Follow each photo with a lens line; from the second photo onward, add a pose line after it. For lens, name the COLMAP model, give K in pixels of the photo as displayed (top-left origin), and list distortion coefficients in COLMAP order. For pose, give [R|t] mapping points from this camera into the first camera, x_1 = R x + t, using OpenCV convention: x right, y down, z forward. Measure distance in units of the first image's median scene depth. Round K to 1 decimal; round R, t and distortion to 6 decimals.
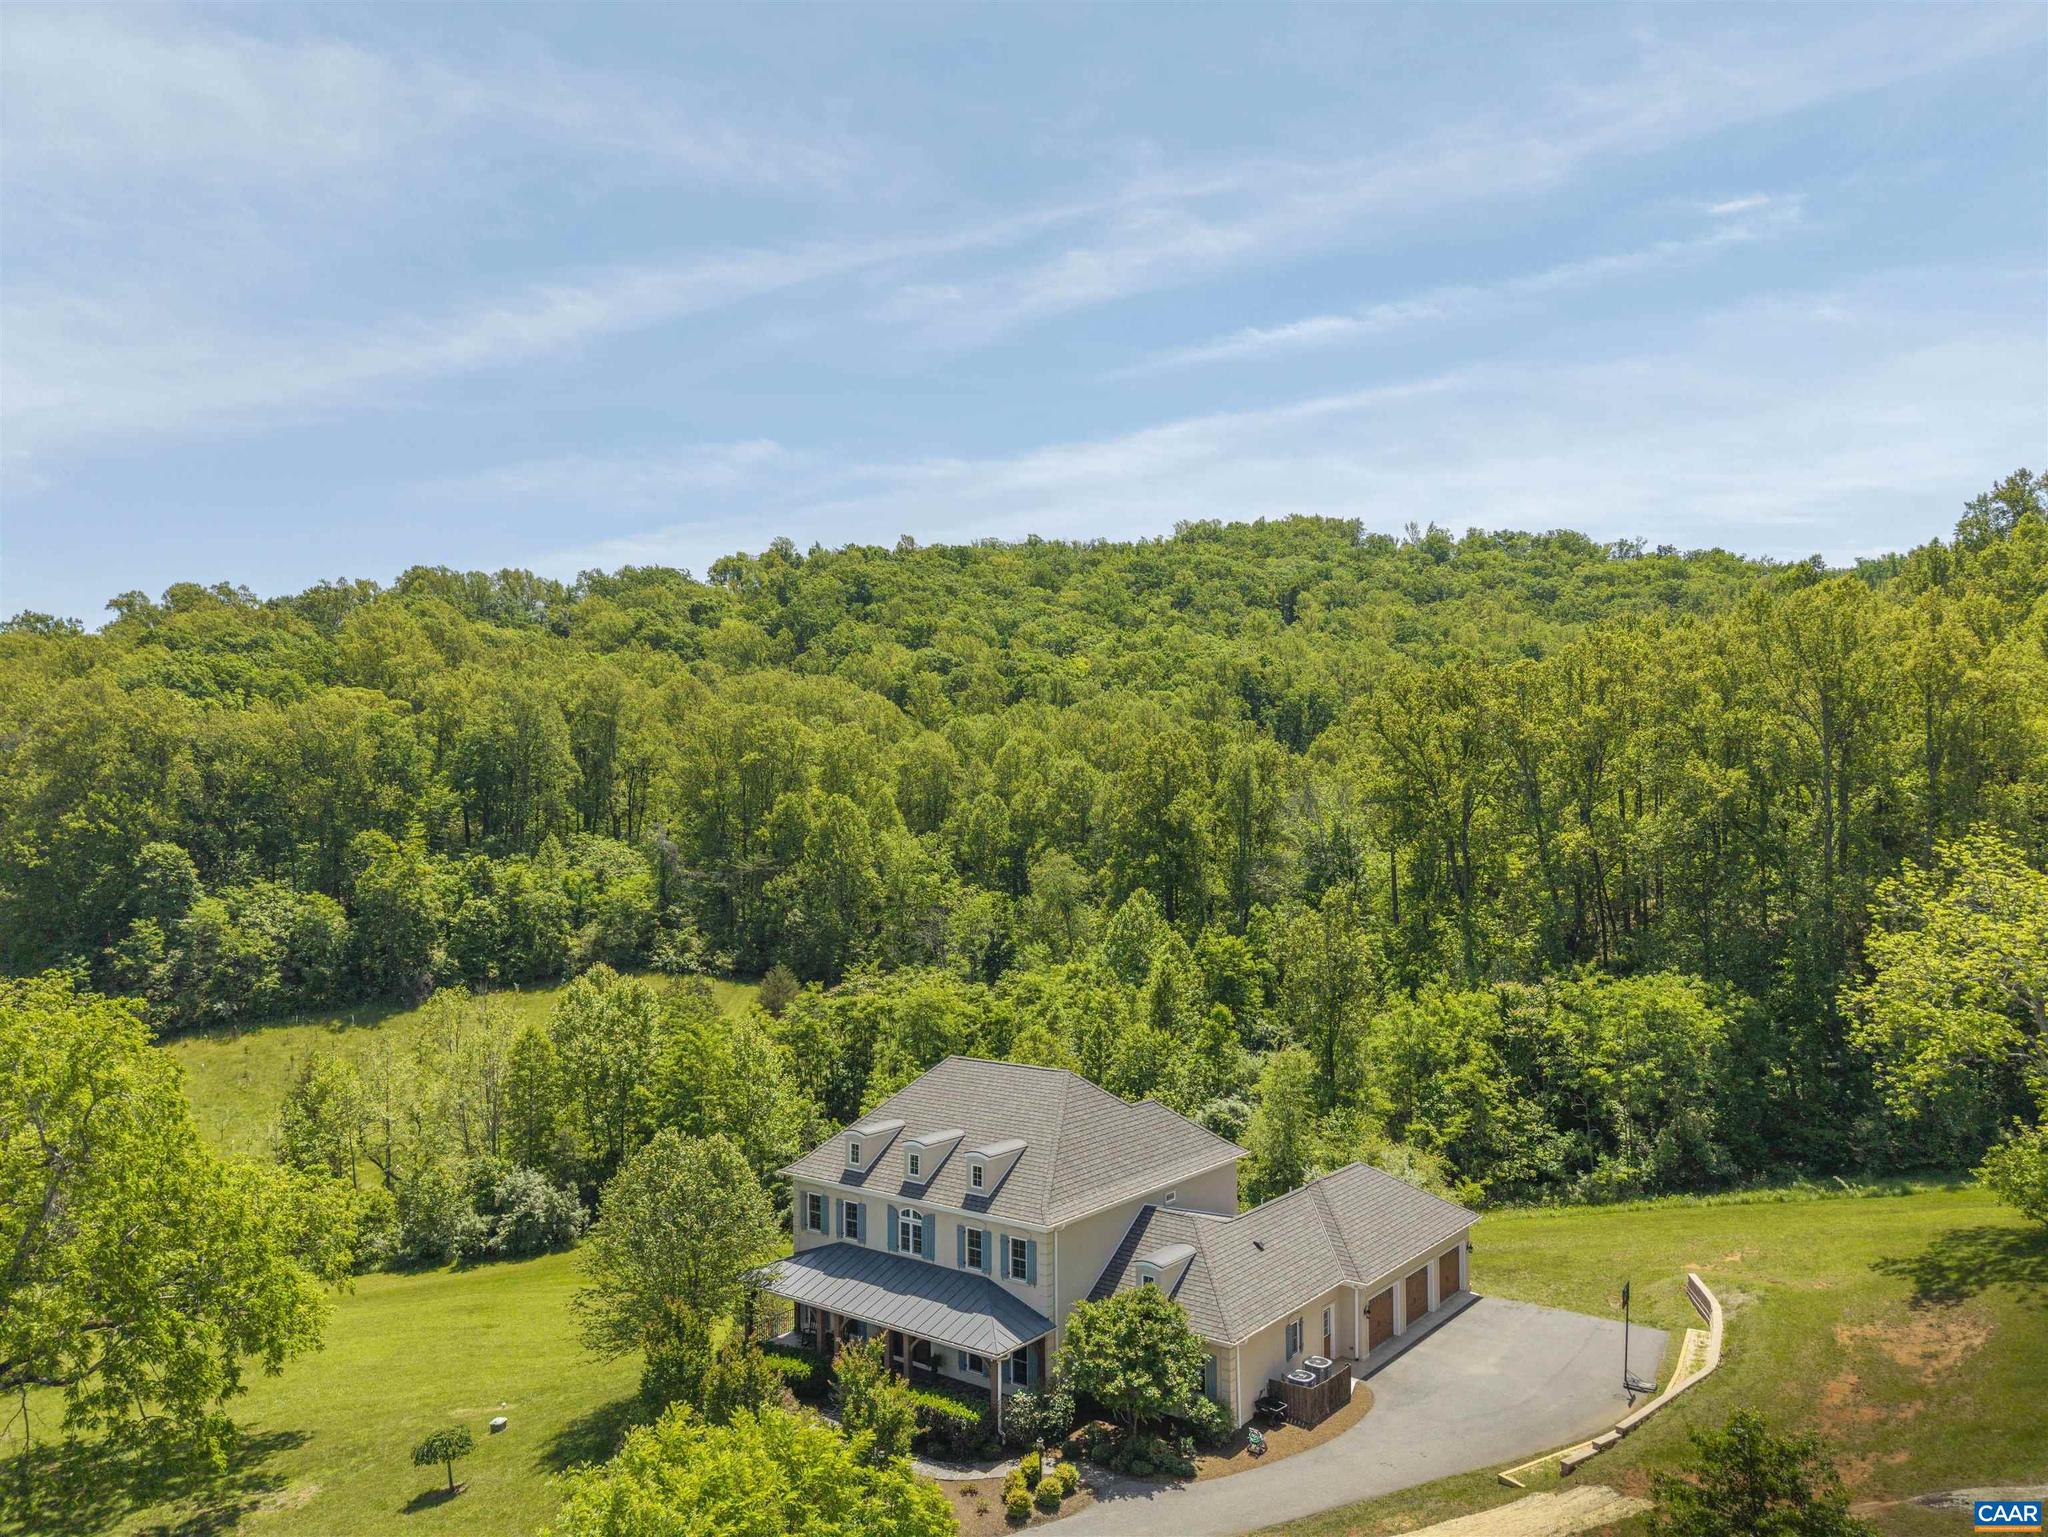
lens RADIAL K [[1448.3, 0, 1029.7], [0, 1448.3, 750.1], [0, 0, 1]] dist [0.044555, -0.073589]
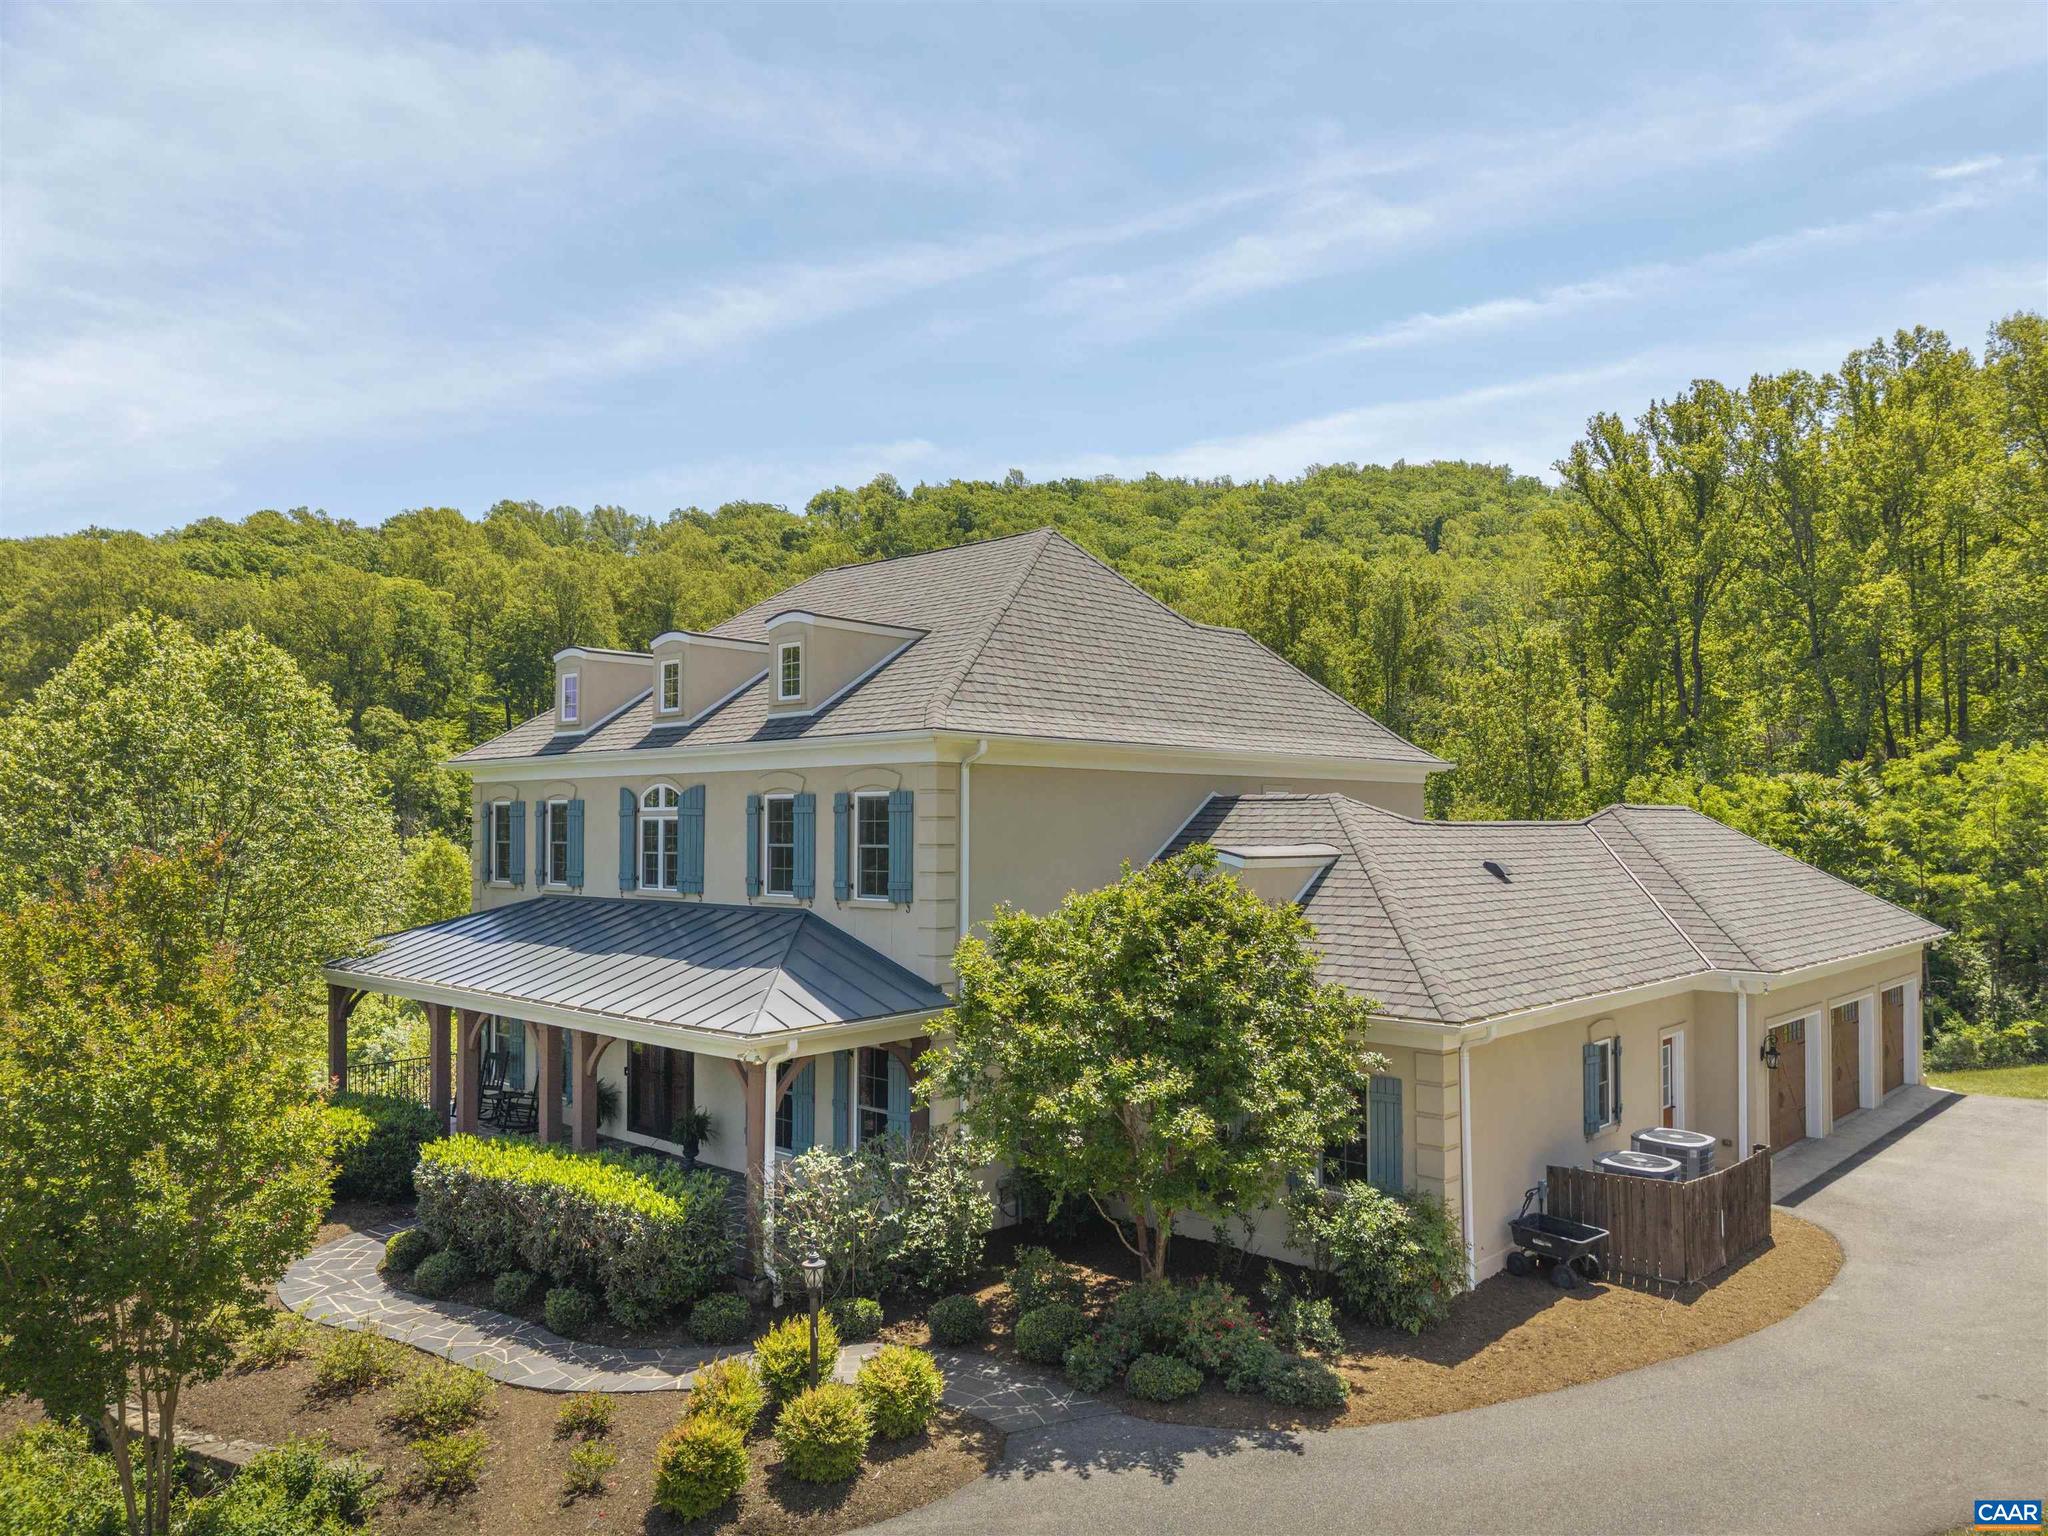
lens RADIAL K [[1448.3, 0, 1029.7], [0, 1448.3, 749.6], [0, 0, 1]] dist [0.044555, -0.073589]
pose [[0.996118, 0.004354, -0.087925, 0.010805], [-0.004647, 0.999984, -0.003124, 0.051875], [0.087910, 0.003520, 0.996122, 0.099242]]
